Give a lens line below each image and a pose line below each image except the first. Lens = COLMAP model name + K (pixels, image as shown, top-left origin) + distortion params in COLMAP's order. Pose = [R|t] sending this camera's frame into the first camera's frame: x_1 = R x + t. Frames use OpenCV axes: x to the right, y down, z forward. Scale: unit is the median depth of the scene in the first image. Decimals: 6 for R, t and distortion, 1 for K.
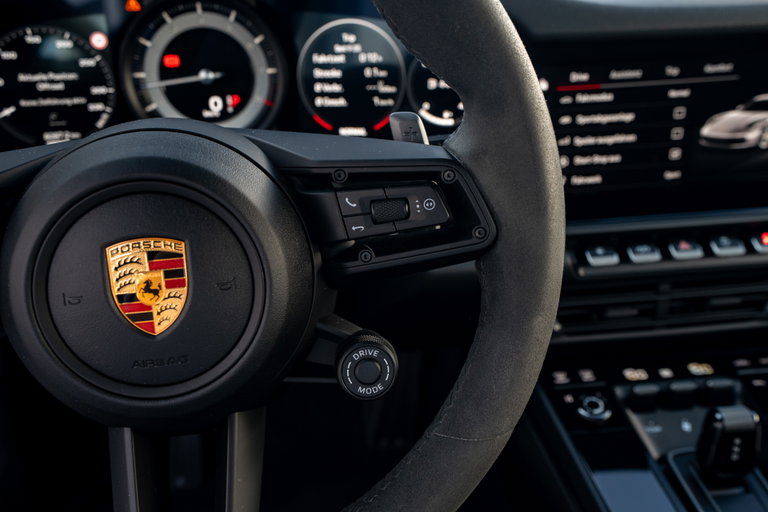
lens RADIAL K [[737.0, 0, 388.3], [0, 737.0, 256.5], [0, 0, 1]] dist [0.080221, 0.021547]
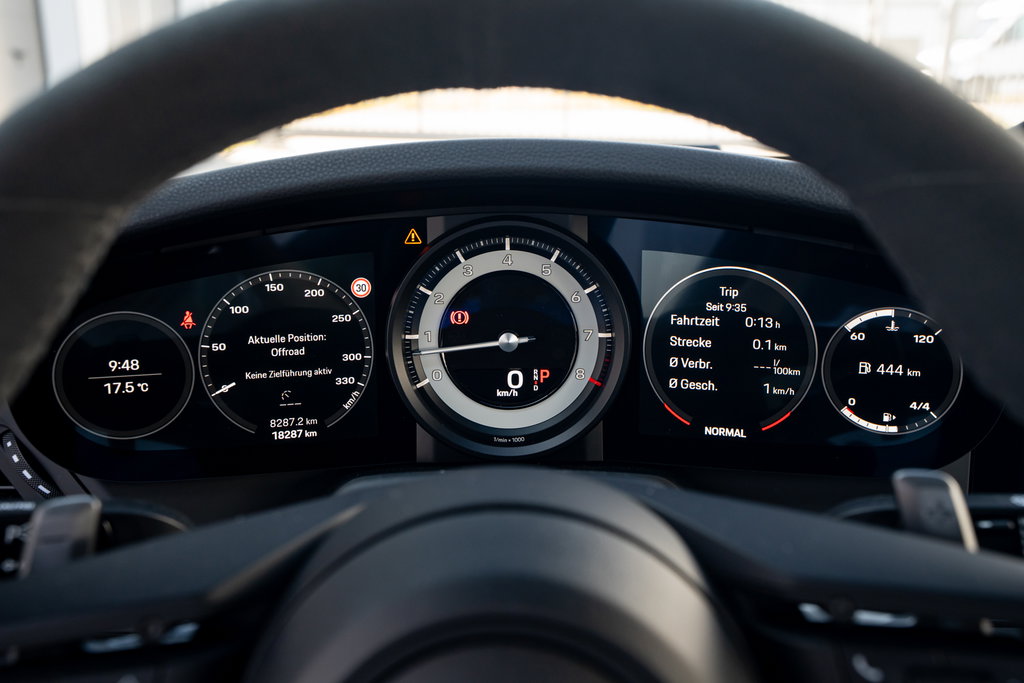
lens RADIAL K [[982.6, 0, 517.8], [0, 982.6, 342.1], [0, 0, 1]] dist [0.080221, 0.021547]
pose [[0.991234, 0.044487, -0.124406, -0.127188], [-0.064671, 0.984464, -0.163240, -0.098847], [0.115211, 0.169854, 0.978711, 0.142808]]
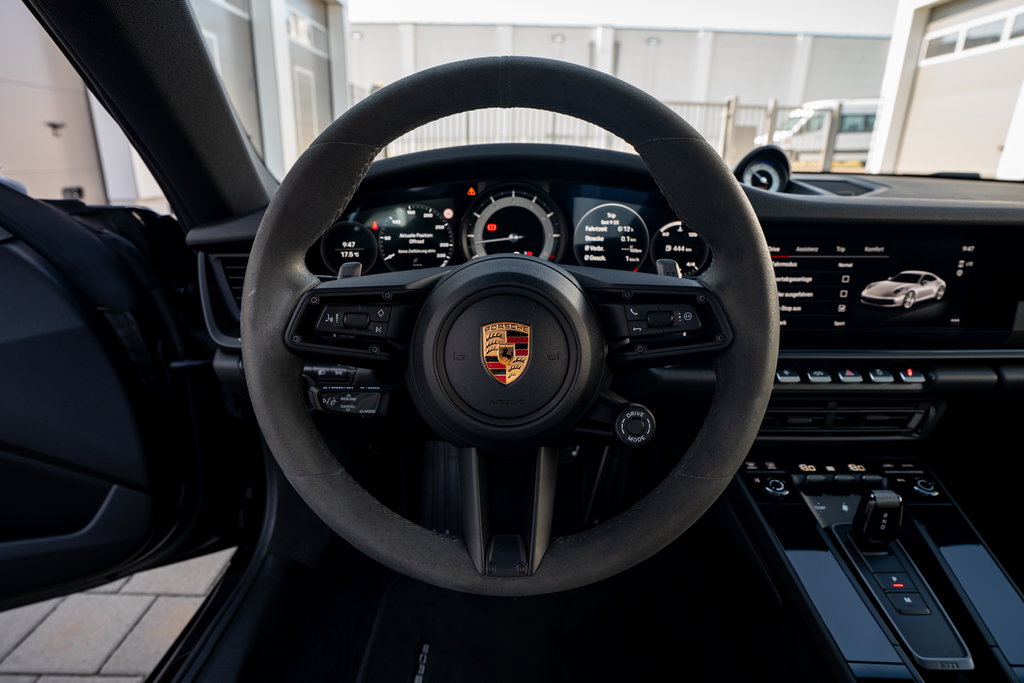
lens RADIAL K [[562.9, 0, 511.0], [0, 562.9, 343.5], [0, 0, 1]] dist [-0.048213, 0.022461]
pose [[0.988148, 0.062223, -0.140328, -0.077933], [-0.074567, 0.993630, -0.084492, 0.064552], [0.134177, 0.093955, 0.986493, -0.093386]]
